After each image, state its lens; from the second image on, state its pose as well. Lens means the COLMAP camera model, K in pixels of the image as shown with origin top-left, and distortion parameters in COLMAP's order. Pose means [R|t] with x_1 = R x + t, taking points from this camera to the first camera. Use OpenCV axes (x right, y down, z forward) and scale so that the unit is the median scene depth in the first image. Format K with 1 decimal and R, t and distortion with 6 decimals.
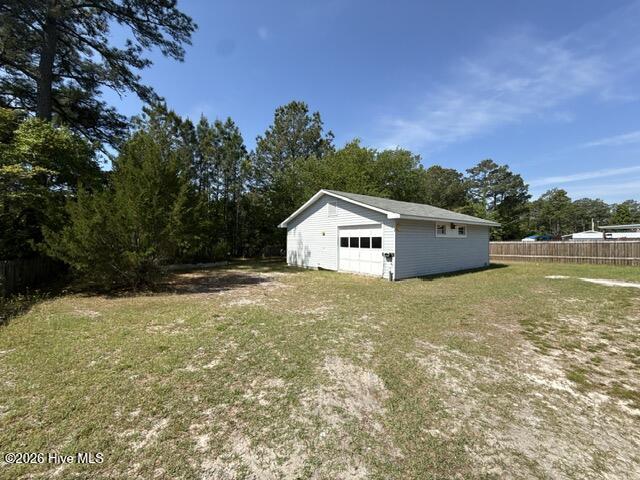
lens RADIAL K [[254.8, 0, 320.0], [0, 254.8, 240.0], [0, 0, 1]] dist [0.008612, -0.000158]
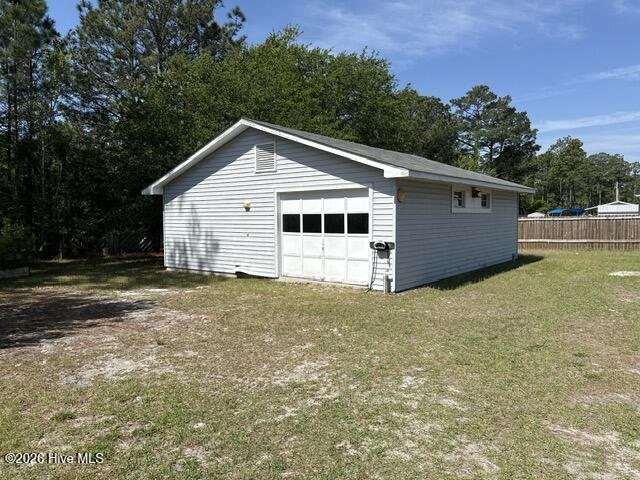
lens RADIAL K [[449.2, 0, 320.0], [0, 449.2, 240.0], [0, 0, 1]] dist [0.058370, -0.060497]
pose [[0.966769, -0.023957, 0.254527, -0.075305], [0.011576, 0.998681, 0.050031, -0.002386], [-0.255390, -0.045422, 0.965771, 0.087065]]
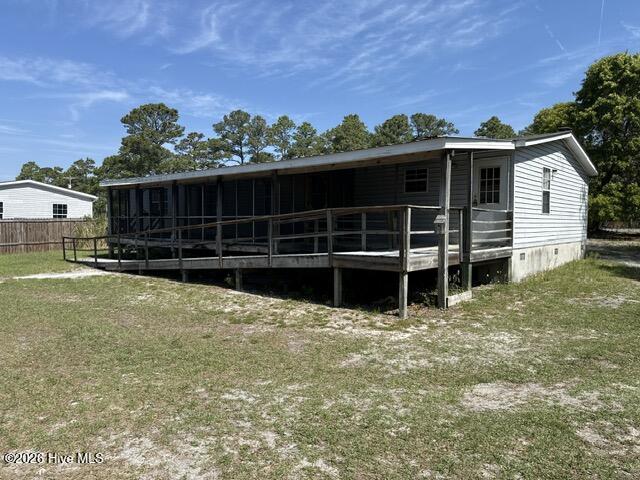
lens RADIAL K [[449.2, 0, 320.0], [0, 449.2, 240.0], [0, 0, 1]] dist [0.058370, -0.060497]
pose [[-0.235006, -0.050266, 0.970693, -0.230885], [-0.005475, 0.998715, 0.050392, -0.003211], [-0.971978, 0.006528, -0.234979, 0.394787]]
